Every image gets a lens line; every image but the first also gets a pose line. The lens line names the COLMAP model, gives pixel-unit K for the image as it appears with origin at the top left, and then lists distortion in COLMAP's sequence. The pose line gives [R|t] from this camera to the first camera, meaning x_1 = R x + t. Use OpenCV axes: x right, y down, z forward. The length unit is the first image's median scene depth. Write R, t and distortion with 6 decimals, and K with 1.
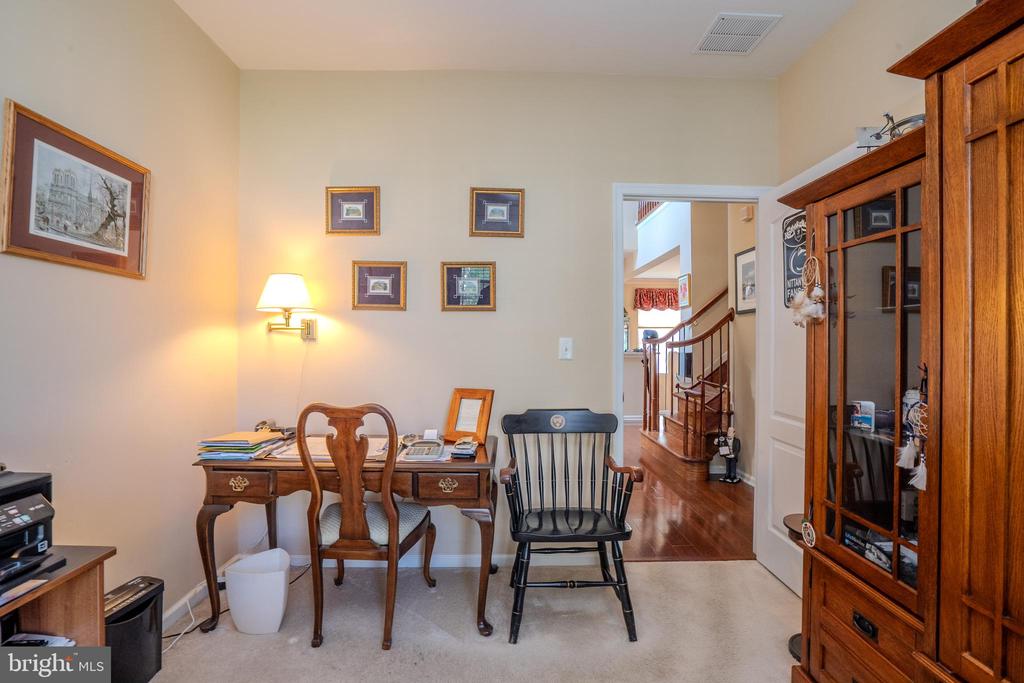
lens RADIAL K [[471.3, 0, 514.1], [0, 471.3, 339.7], [0, 0, 1]] dist [-0.055548, 0.018597]
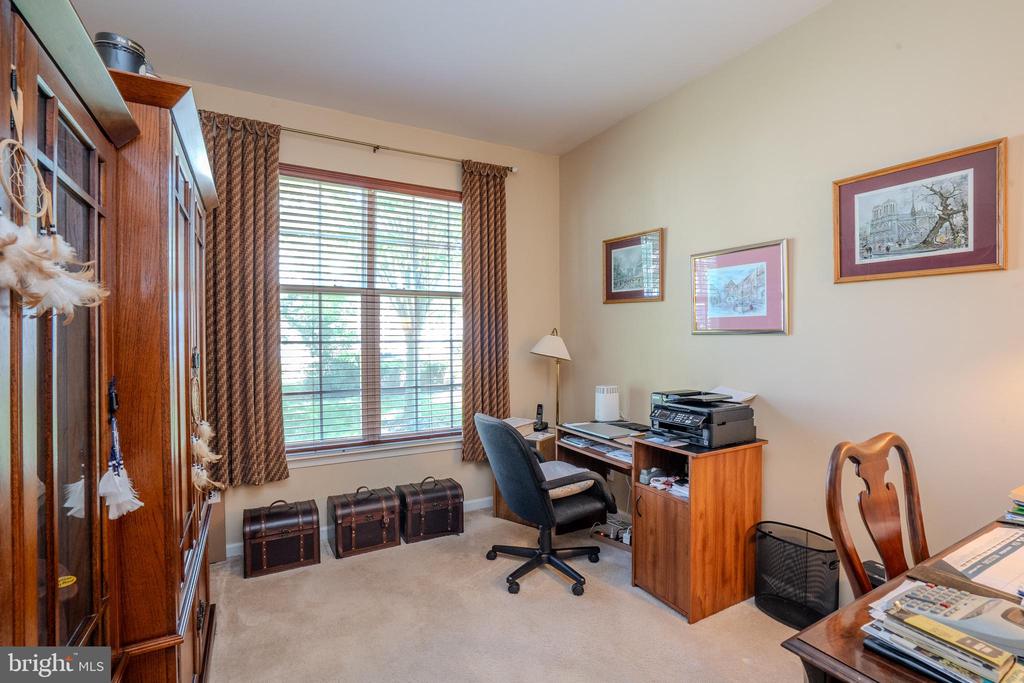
lens RADIAL K [[471.3, 0, 514.1], [0, 471.3, 339.7], [0, 0, 1]] dist [-0.055548, 0.018597]
pose [[-0.887931, -0.003003, -0.459966, 0.418079], [-0.001316, 0.999991, -0.003988, 0.001388], [0.459974, -0.002936, -0.887928, 1.481313]]
